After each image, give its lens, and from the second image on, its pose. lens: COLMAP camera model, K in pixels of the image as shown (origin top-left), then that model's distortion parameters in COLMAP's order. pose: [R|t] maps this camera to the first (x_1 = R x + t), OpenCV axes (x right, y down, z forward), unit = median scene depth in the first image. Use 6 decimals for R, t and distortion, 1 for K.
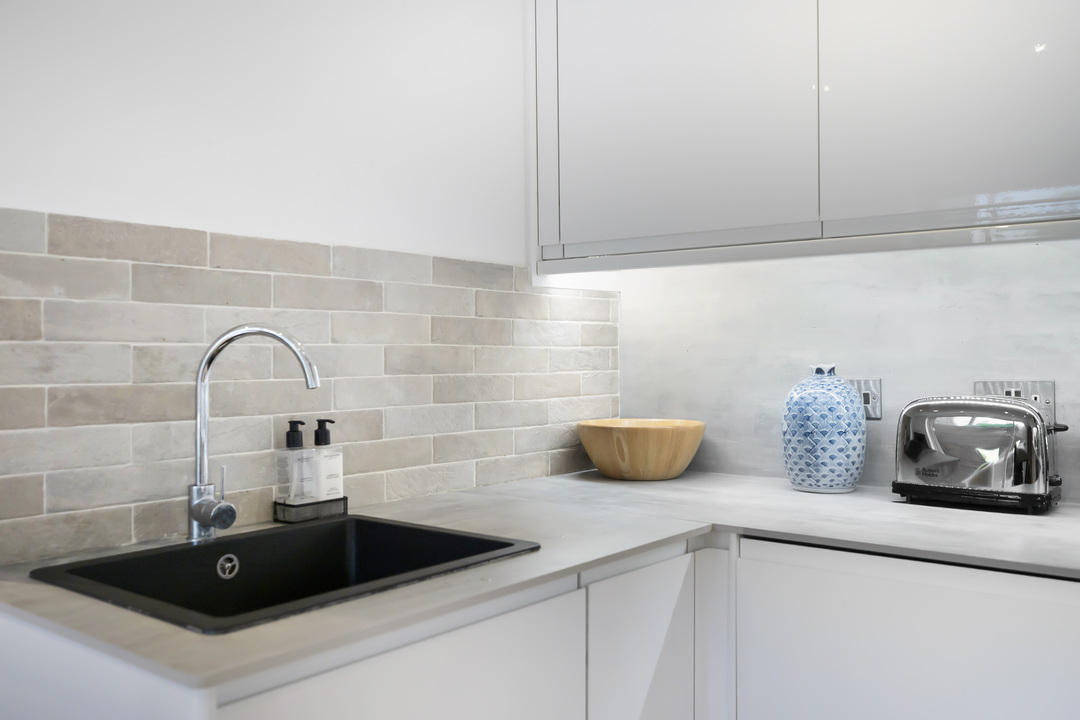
lens RADIAL K [[945.8, 0, 537.1], [0, 945.8, 360.6], [0, 0, 1]] dist [0.016229, -0.009048]
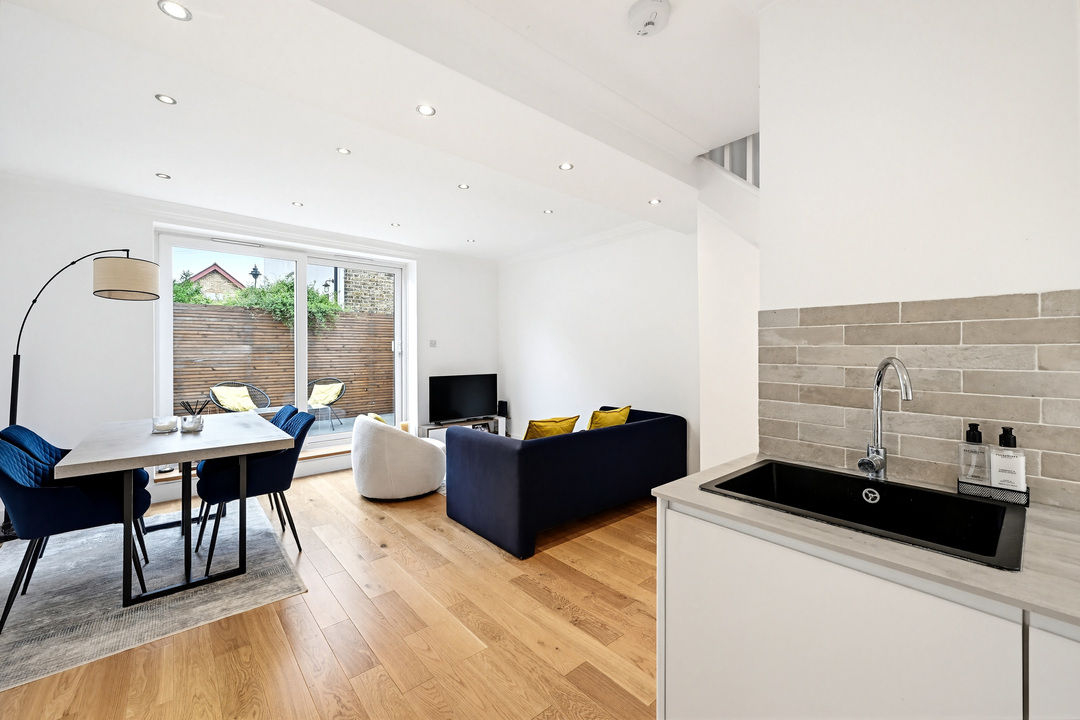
lens RADIAL K [[435.2, 0, 547.2], [0, 435.2, 354.4], [0, 0, 1]] dist [0.008467, 0.000230]
pose [[-0.181858, 0.011086, -0.983262, 0.478943], [-0.009313, 0.999872, 0.012996, -0.040851], [0.983281, 0.011521, -0.181732, 0.461893]]
